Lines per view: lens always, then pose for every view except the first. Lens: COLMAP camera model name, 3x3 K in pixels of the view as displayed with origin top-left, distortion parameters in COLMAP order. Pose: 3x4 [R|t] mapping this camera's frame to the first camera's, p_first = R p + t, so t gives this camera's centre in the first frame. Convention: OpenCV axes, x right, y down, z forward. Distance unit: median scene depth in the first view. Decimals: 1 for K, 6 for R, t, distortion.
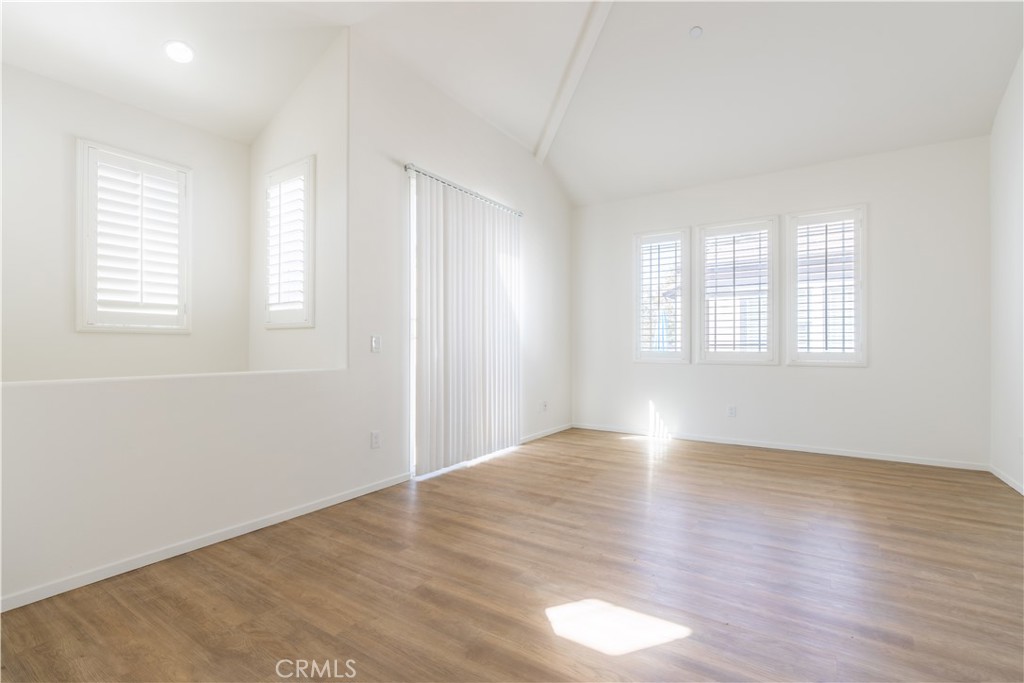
lens RADIAL K [[469.2, 0, 510.7], [0, 469.2, 344.5], [0, 0, 1]] dist [-0.006139, -0.000065]
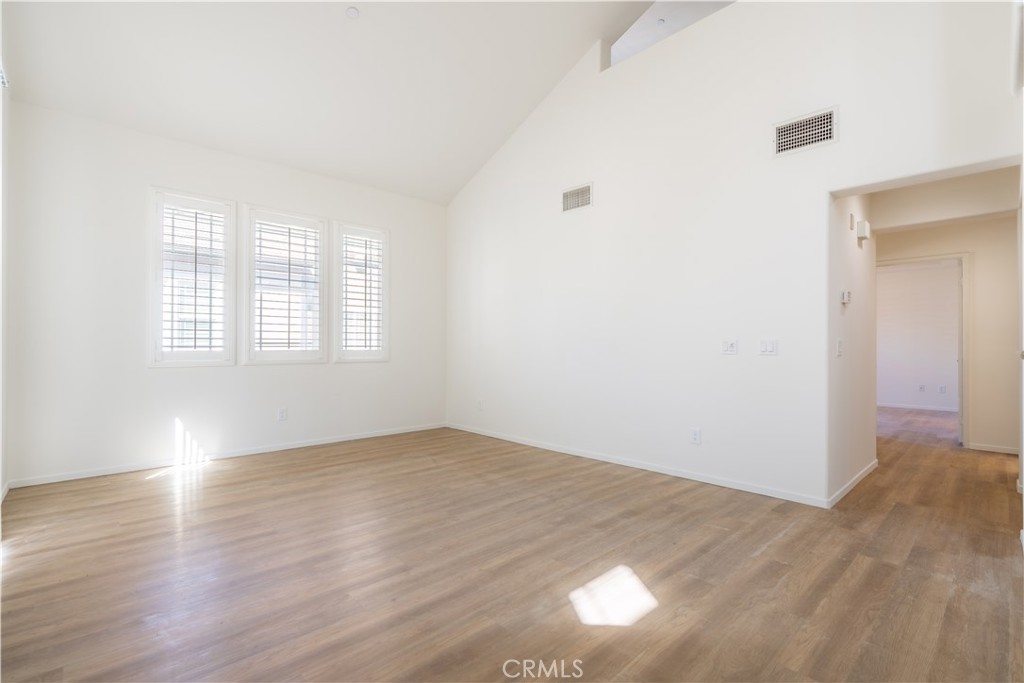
lens RADIAL K [[469.2, 0, 511.0], [0, 469.2, 341.6], [0, 0, 1]] dist [-0.006139, -0.000065]
pose [[0.232324, 0.007693, 0.972608, -0.323589], [-0.004543, 0.999966, -0.006824, 0.001974], [-0.972628, -0.002834, 0.232351, 0.339448]]
